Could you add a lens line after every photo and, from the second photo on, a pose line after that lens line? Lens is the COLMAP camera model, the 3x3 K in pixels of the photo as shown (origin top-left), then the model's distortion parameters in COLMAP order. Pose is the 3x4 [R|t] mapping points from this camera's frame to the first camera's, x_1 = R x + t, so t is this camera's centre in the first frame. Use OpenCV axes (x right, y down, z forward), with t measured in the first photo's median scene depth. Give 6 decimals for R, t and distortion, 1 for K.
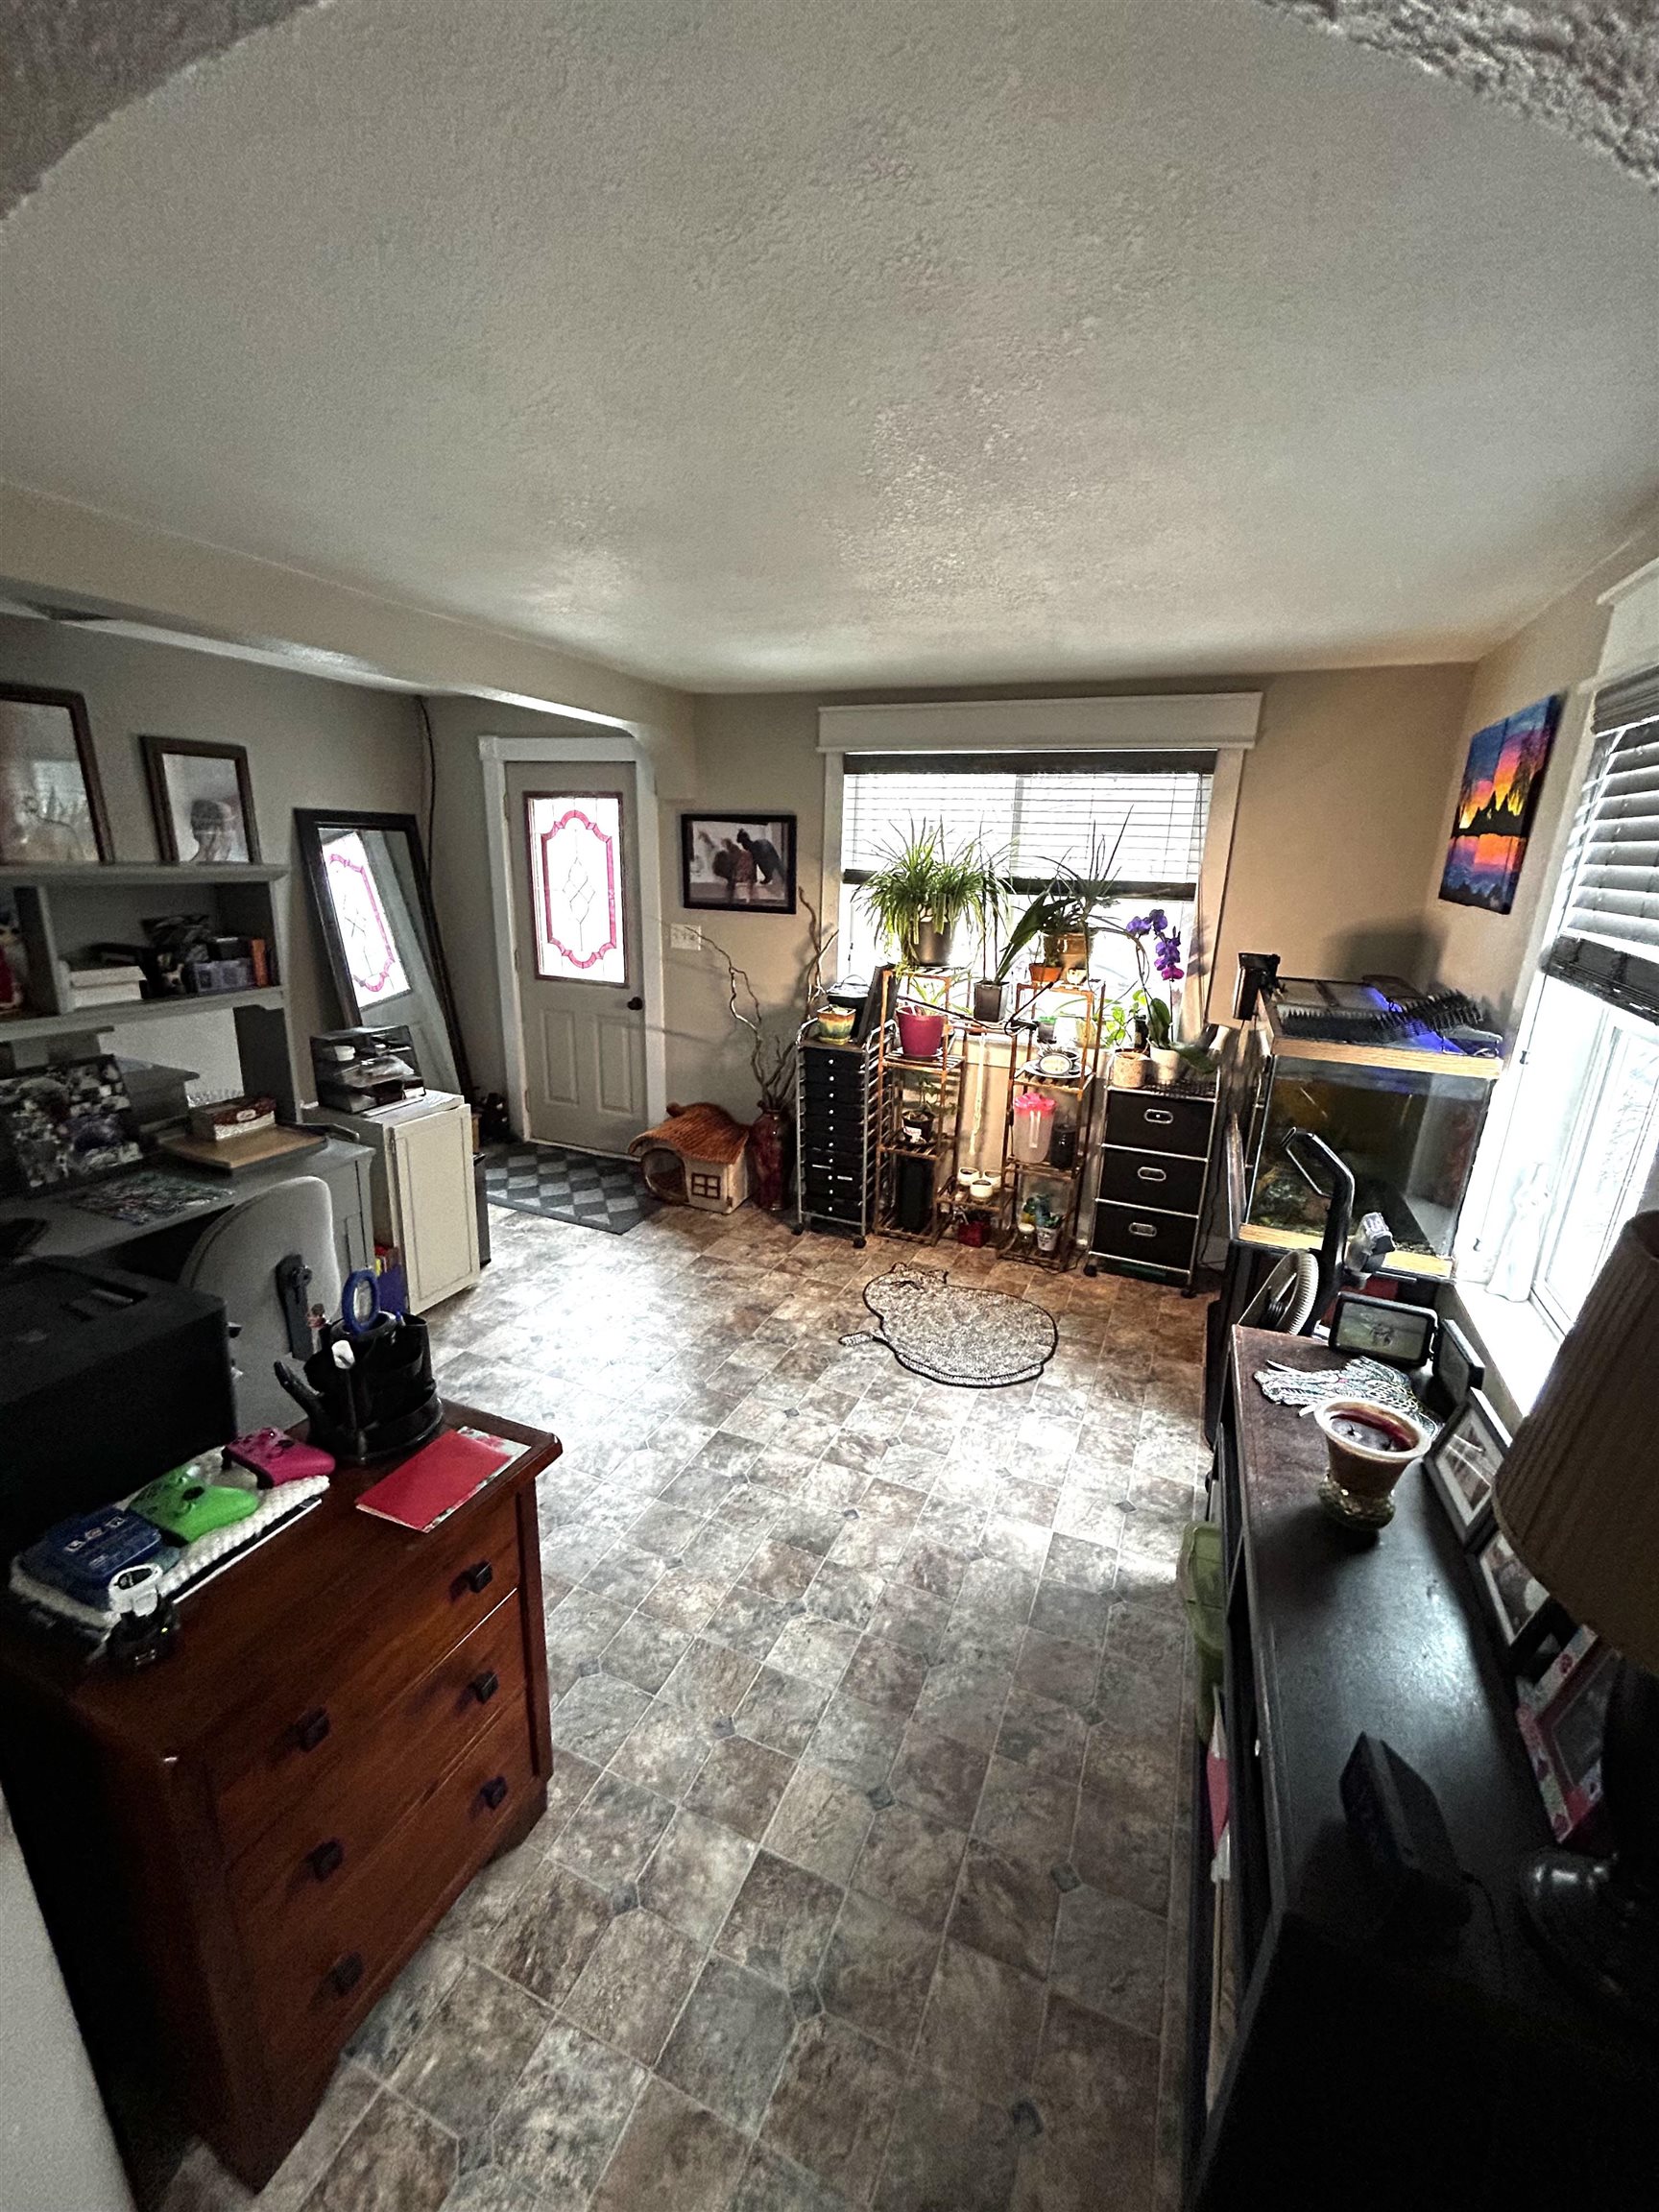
lens RADIAL K [[897.1, 0, 835.0], [0, 897.1, 1106.6], [0, 0, 1]] dist [0.003299, 0.000069]
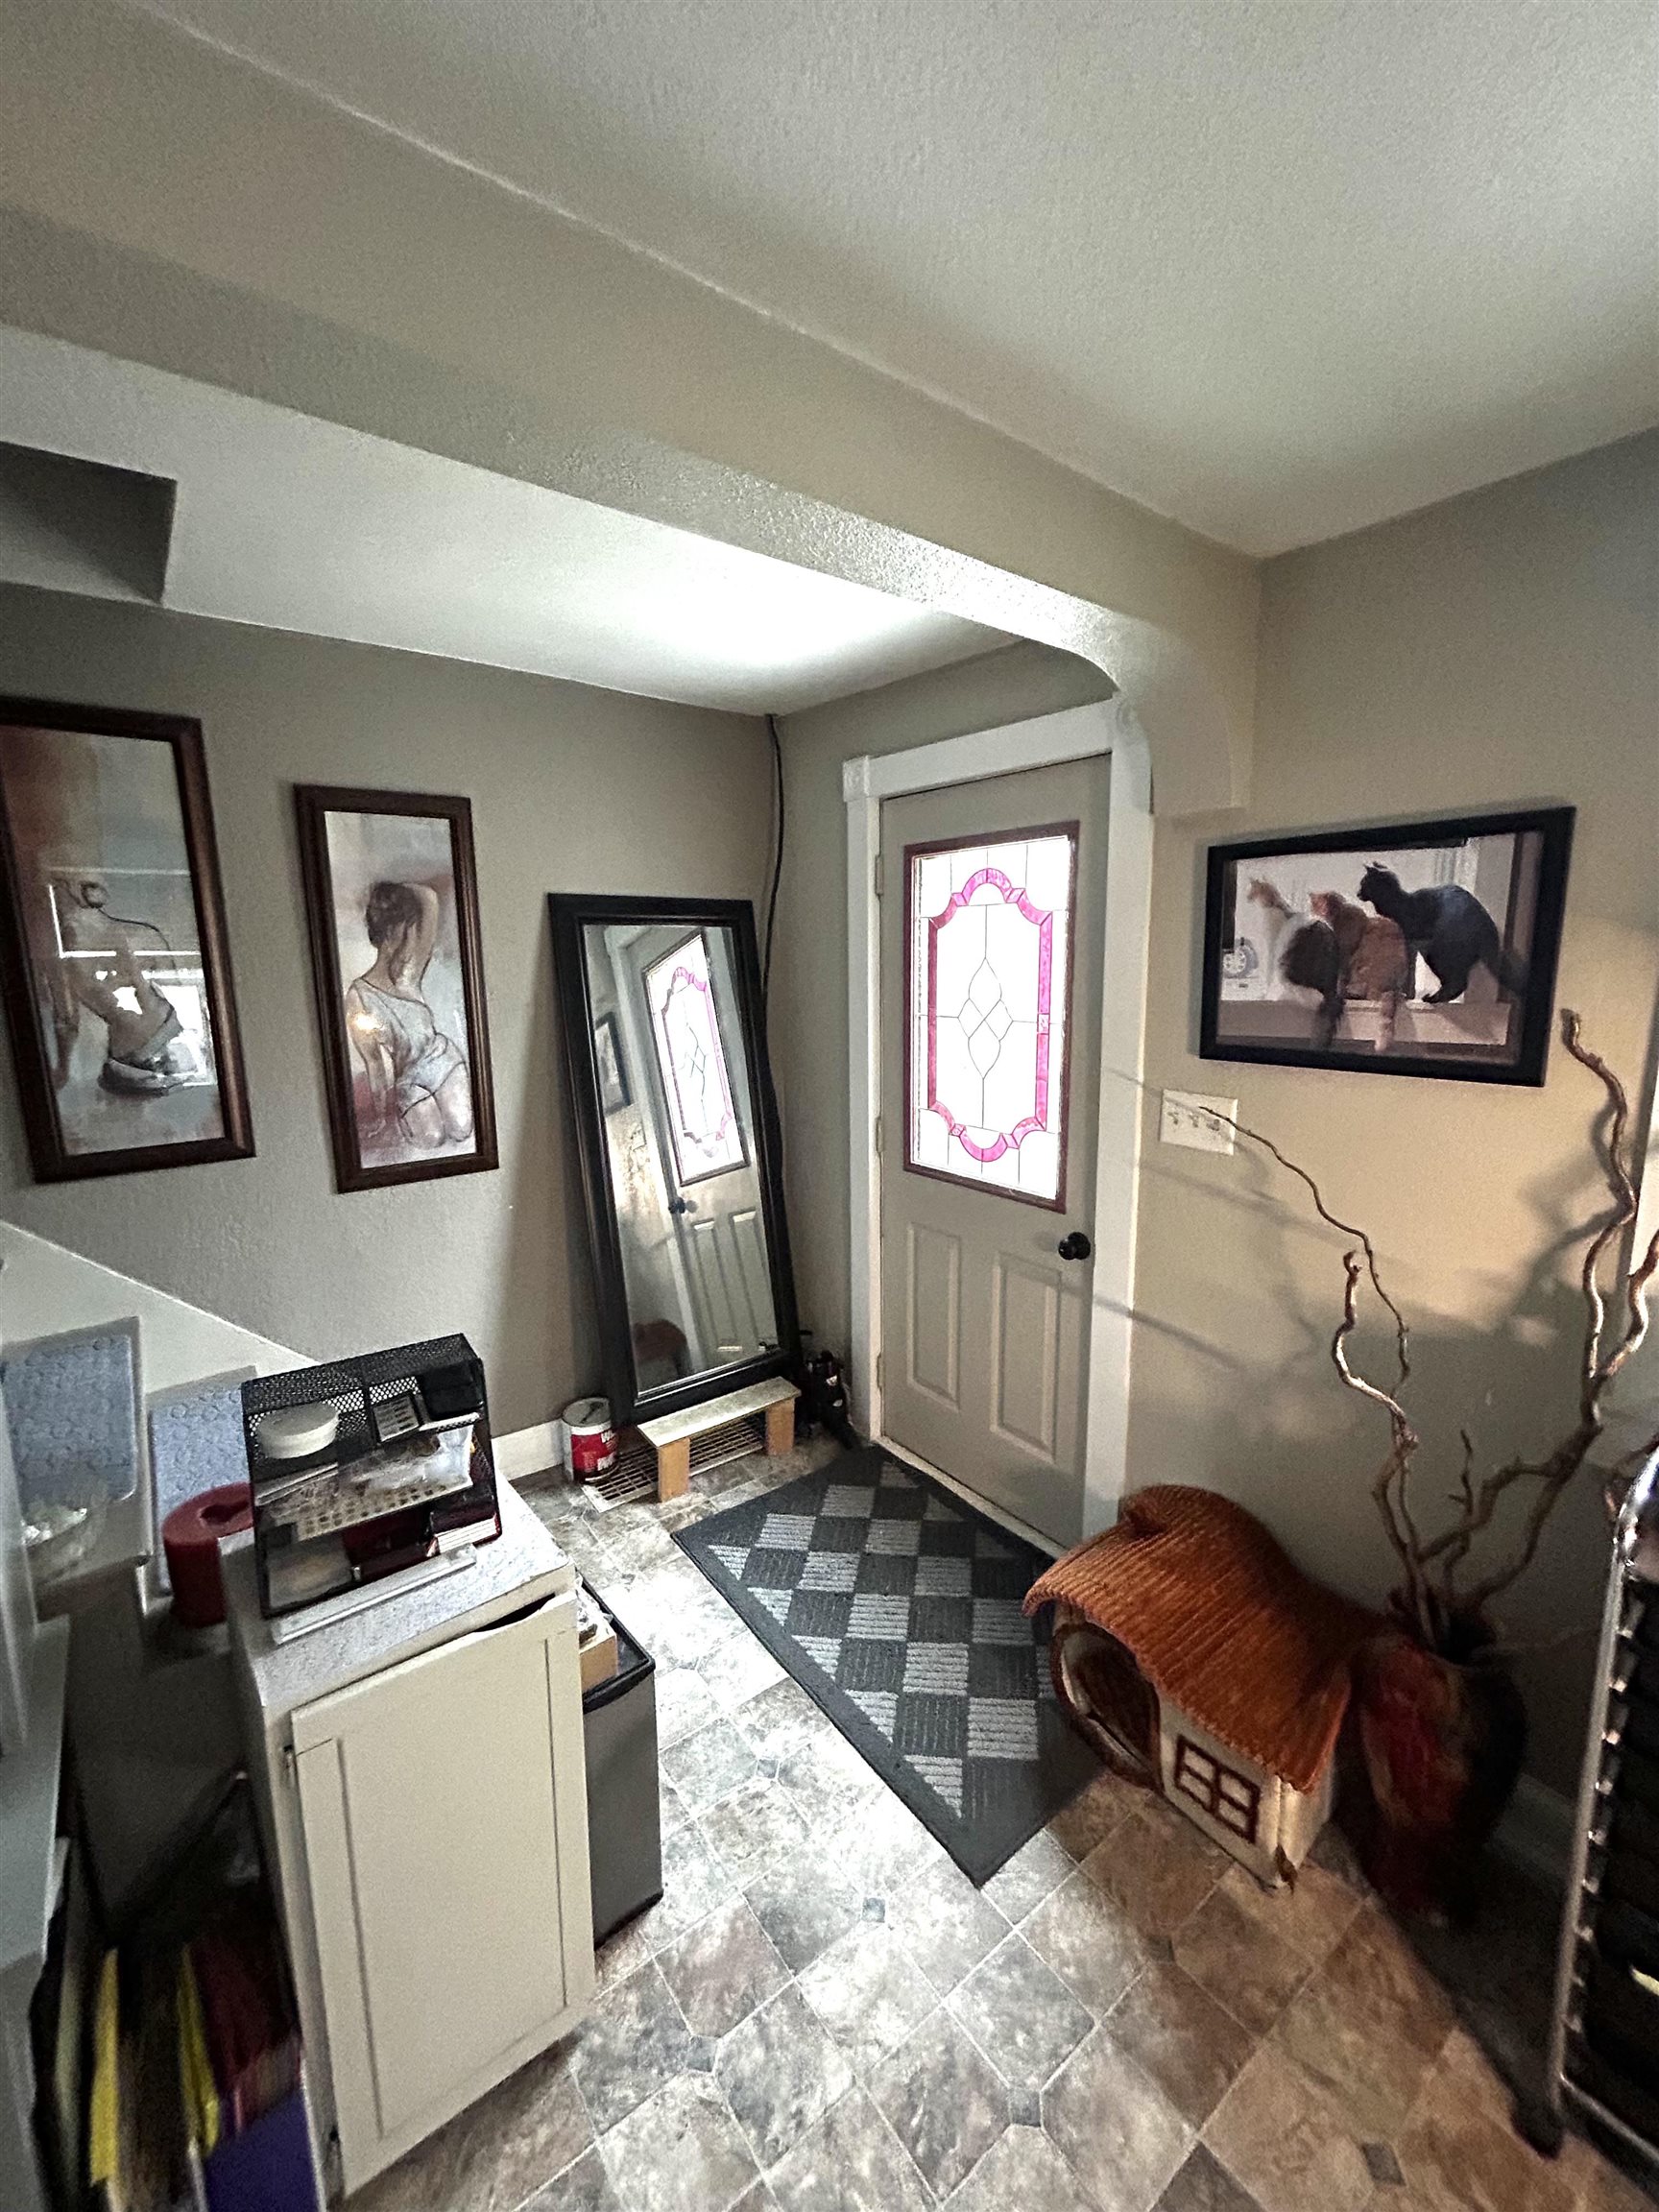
lens RADIAL K [[897.1, 0, 834.6], [0, 897.1, 1105.4], [0, 0, 1]] dist [0.003299, 0.000069]
pose [[0.868407, 0.045061, -0.493800, -0.107118], [-0.104414, 0.990151, -0.093270, -0.140913], [0.484733, 0.132556, 0.864559, 0.546142]]
